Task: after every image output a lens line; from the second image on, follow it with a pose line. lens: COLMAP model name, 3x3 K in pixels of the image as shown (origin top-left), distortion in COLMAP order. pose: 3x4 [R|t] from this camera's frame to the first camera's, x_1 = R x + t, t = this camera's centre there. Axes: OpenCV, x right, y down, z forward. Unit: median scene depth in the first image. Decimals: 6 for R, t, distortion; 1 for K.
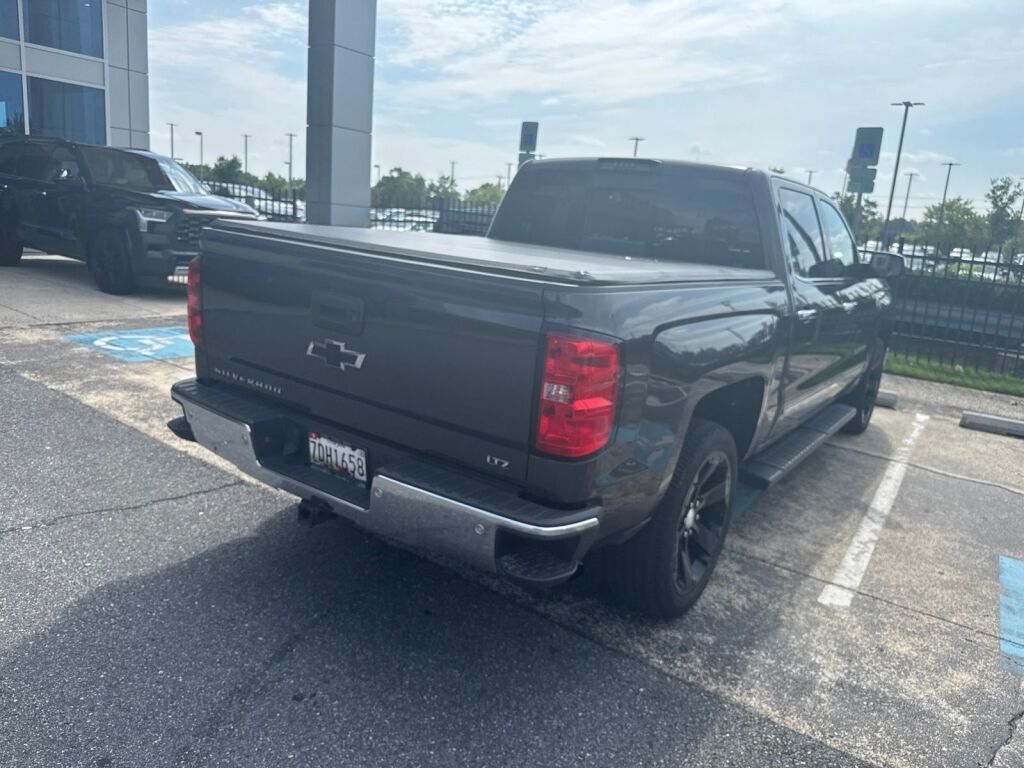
lens RADIAL K [[724.4, 0, 507.4], [0, 724.4, 390.1], [0, 0, 1]] dist [0.019097, -0.031193]
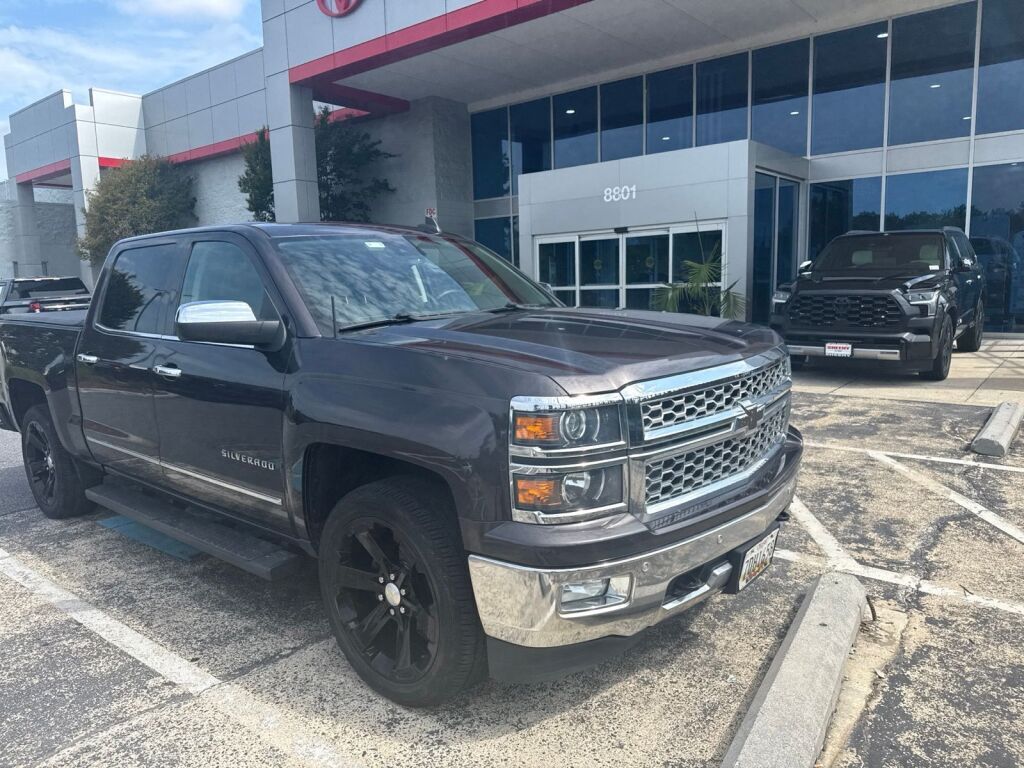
lens RADIAL K [[724.4, 0, 521.6], [0, 724.4, 385.6], [0, 0, 1]] dist [0.019097, -0.031193]
pose [[-0.085364, 0.067467, -0.994063, 1.750951], [-0.206573, 0.974827, 0.083900, -0.350259], [0.974700, 0.212509, -0.069278, 2.055993]]
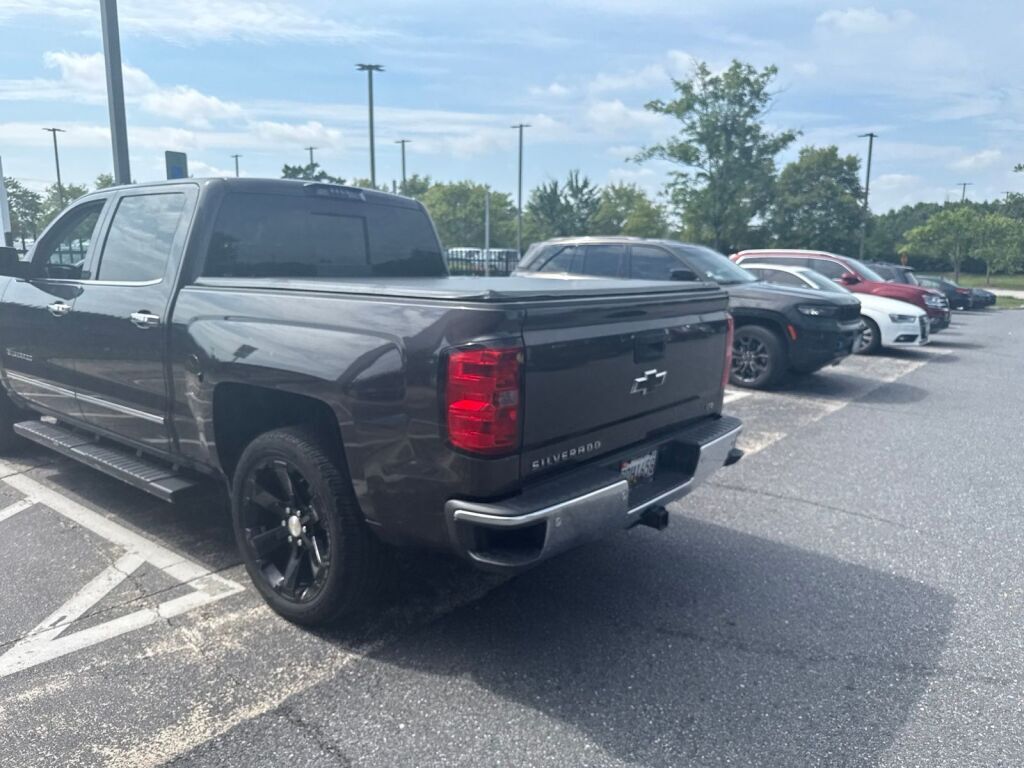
lens RADIAL K [[724.4, 0, 512.8], [0, 724.4, 387.1], [0, 0, 1]] dist [0.019097, -0.031193]
pose [[0.058469, -0.263261, 0.962951, -1.109785], [0.224022, 0.943460, 0.244330, -0.304302], [-0.972829, 0.201437, 0.114140, 0.857239]]
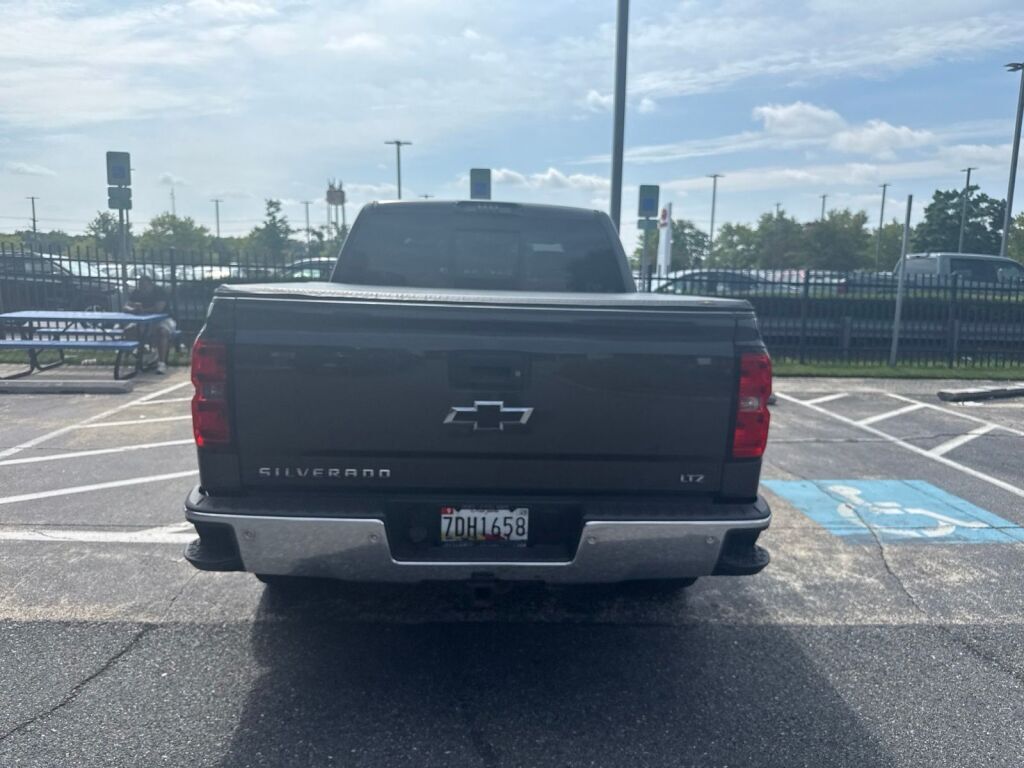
lens RADIAL K [[724.4, 0, 517.7], [0, 724.4, 394.9], [0, 0, 1]] dist [0.019097, -0.031193]
pose [[0.781123, -0.168433, 0.601230, -0.608678], [0.188444, 0.981620, 0.030171, -0.077264], [-0.595261, 0.089732, 0.798506, 0.174519]]
